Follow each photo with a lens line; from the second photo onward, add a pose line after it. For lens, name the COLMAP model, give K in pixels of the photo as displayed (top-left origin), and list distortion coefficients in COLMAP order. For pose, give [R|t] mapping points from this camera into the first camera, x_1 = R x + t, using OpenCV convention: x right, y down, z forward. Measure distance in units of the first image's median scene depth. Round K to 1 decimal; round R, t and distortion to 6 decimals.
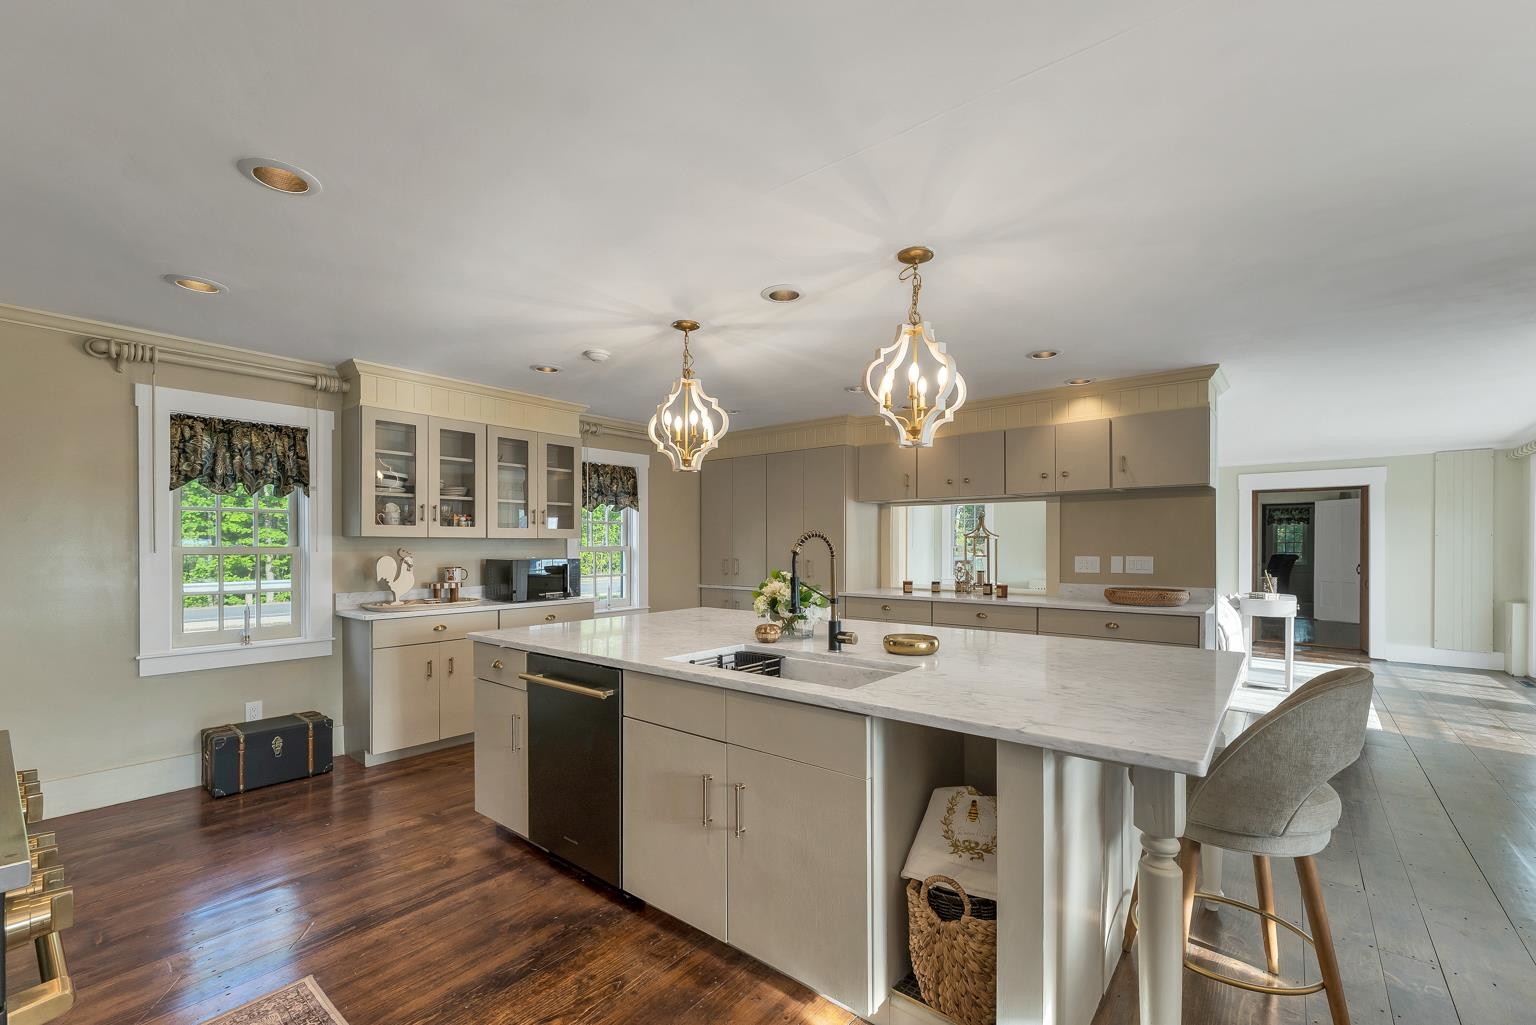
lens RADIAL K [[636.4, 0, 760.2], [0, 636.4, 542.8], [0, 0, 1]] dist [0.000155, 0.000048]
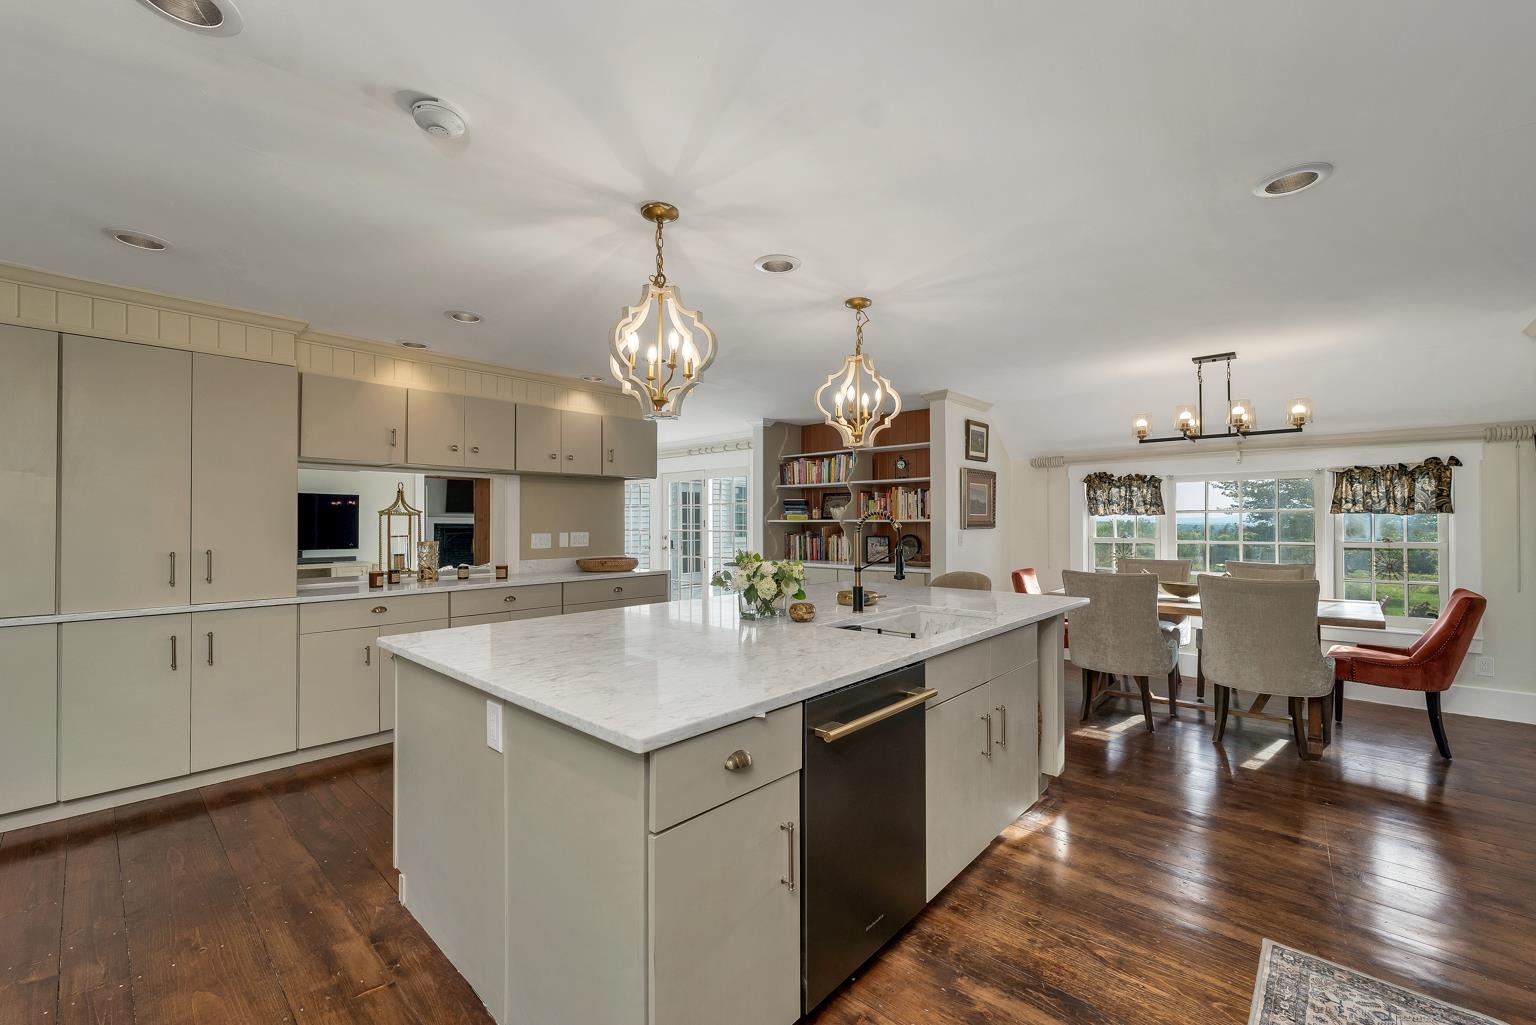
lens RADIAL K [[632.2, 0, 768.0], [0, 632.2, 512.5], [0, 0, 1]] dist [0.000409, -0.000084]
pose [[0.050711, 0.015094, 0.998599, -0.629163], [-0.000787, 0.999886, -0.015073, 0.002065], [-0.998713, -0.000021, 0.050717, 0.655983]]
